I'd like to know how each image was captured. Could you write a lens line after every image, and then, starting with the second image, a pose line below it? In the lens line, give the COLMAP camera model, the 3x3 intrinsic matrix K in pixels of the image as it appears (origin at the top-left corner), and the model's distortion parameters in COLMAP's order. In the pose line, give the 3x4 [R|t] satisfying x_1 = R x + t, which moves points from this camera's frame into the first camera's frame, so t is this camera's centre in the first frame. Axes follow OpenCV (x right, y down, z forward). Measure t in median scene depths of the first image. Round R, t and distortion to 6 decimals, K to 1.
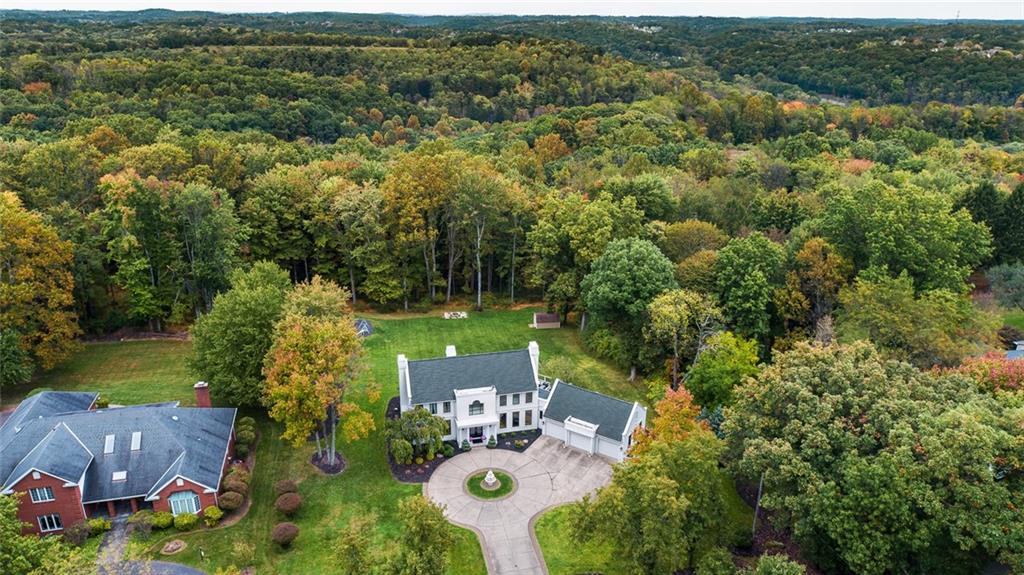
lens RADIAL K [[705.9, 0, 512.5], [0, 705.9, 290.1], [0, 0, 1]] dist [-0.006161, 0.003372]
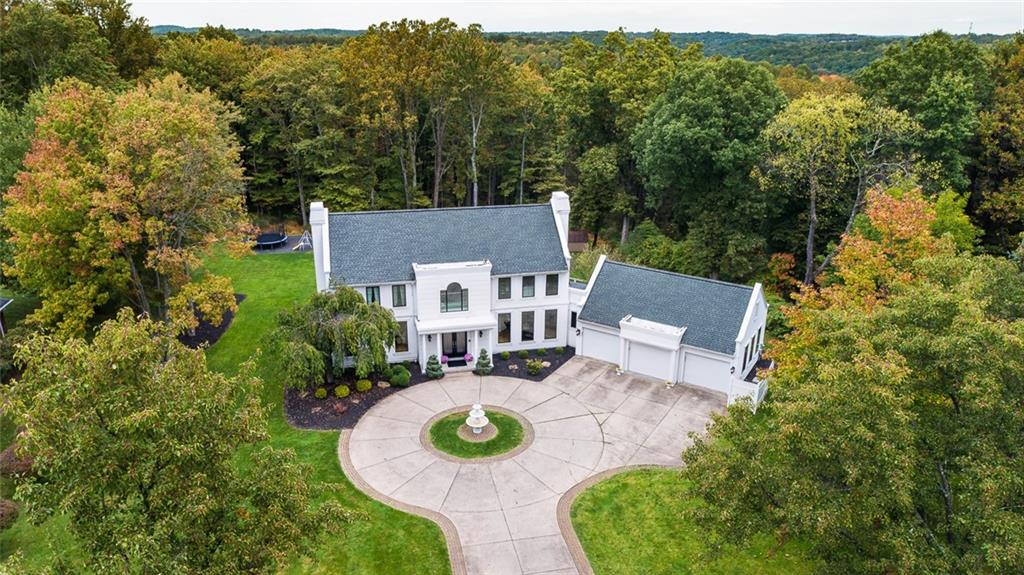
lens RADIAL K [[705.9, 0, 509.9], [0, 705.9, 287.5], [0, 0, 1]] dist [-0.006161, 0.003372]
pose [[0.999901, 0.001529, -0.013979, -0.001688], [-0.001931, 0.999584, -0.028783, 0.171985], [0.013929, 0.028807, 0.999488, 0.459609]]
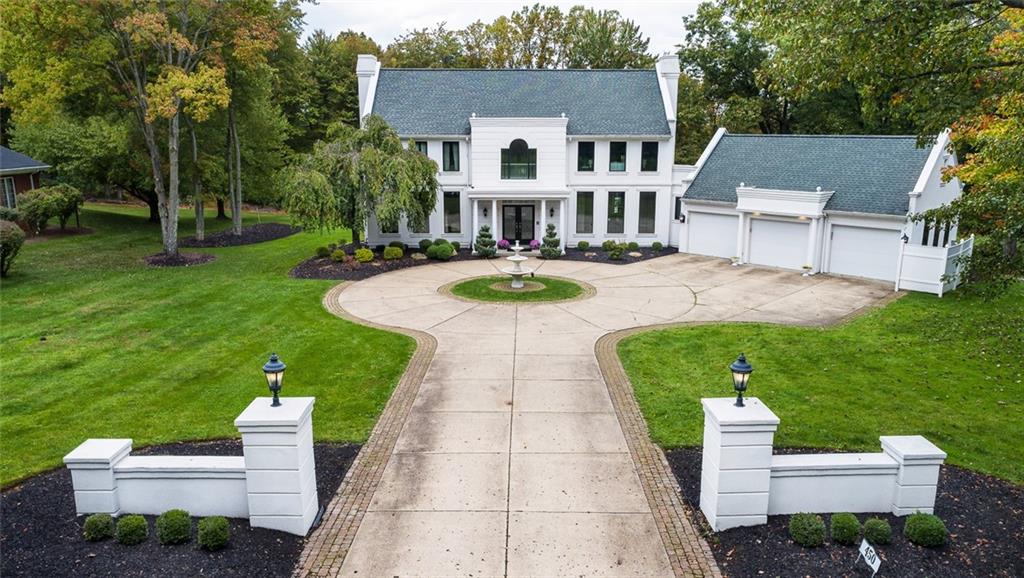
lens RADIAL K [[718.4, 0, 514.3], [0, 718.4, 288.8], [0, 0, 1]] dist [-0.006414, -0.002202]
pose [[0.973042, 0.039928, -0.227147, 0.045474], [-0.075335, 0.985900, -0.149417, 0.301714], [0.217978, 0.162501, 0.962330, 0.593199]]
